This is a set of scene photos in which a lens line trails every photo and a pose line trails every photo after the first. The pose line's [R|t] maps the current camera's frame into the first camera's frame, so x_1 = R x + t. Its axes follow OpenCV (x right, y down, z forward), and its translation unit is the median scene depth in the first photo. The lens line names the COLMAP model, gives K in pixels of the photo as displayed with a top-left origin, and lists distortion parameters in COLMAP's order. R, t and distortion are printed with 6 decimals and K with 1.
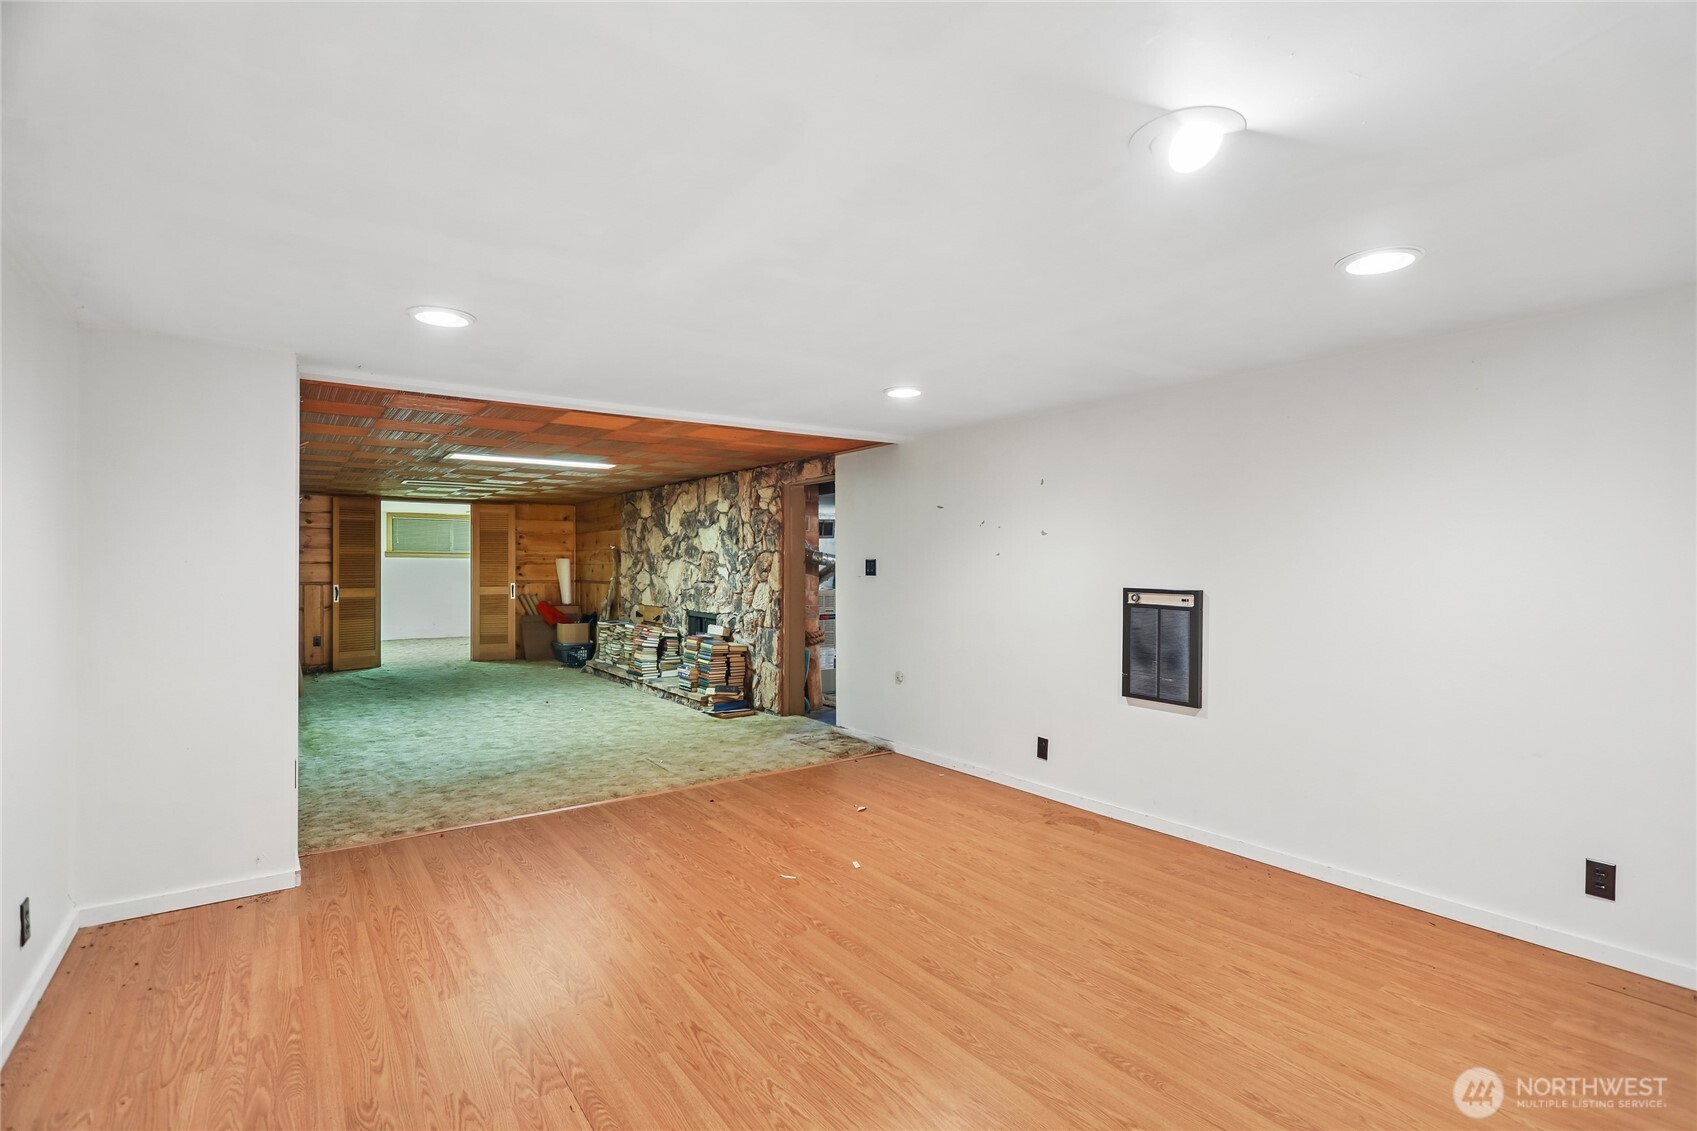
lens RADIAL K [[812.7, 0, 848.4], [0, 812.7, 565.2], [0, 0, 1]] dist [0.009425, 0.001784]
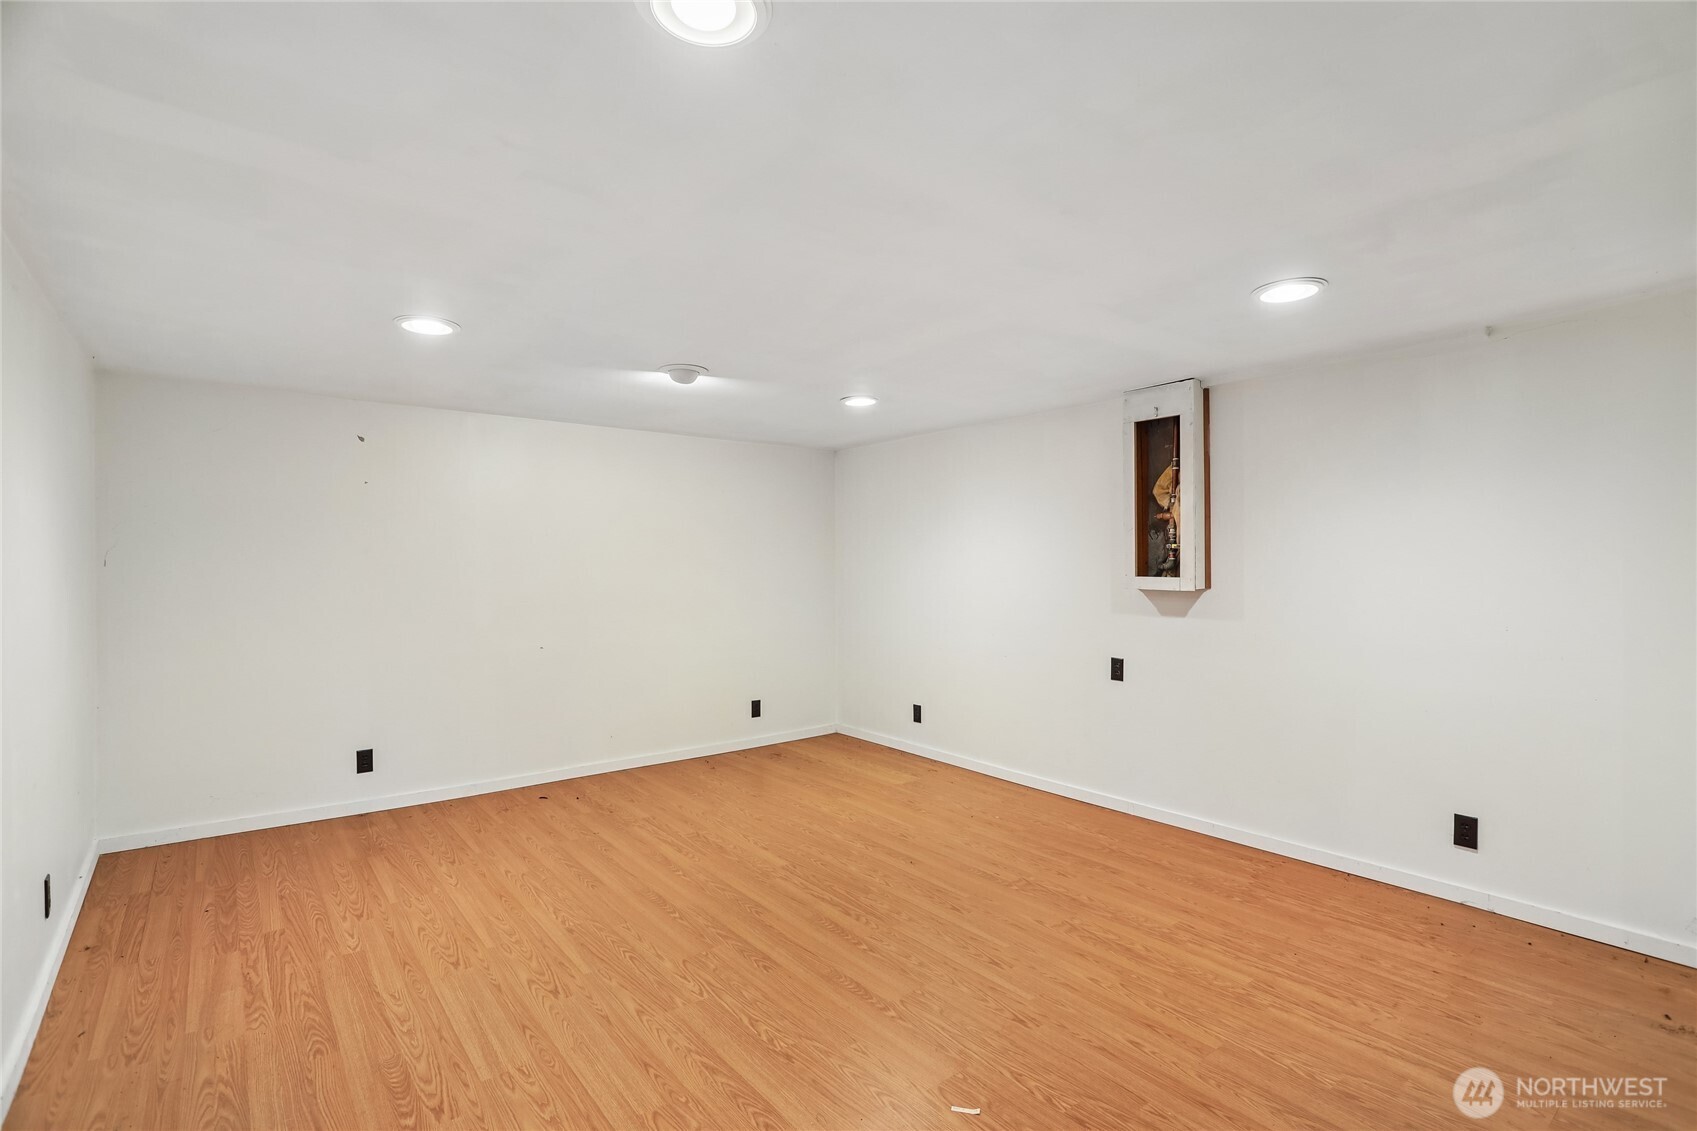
lens RADIAL K [[812.7, 0, 848.7], [0, 812.7, 567.5], [0, 0, 1]] dist [0.009425, 0.001784]
pose [[-0.998926, 0.001788, -0.046304, 0.043434], [0.001850, 0.999997, -0.001309, 0.009068], [0.046302, -0.001393, -0.998927, 2.070046]]
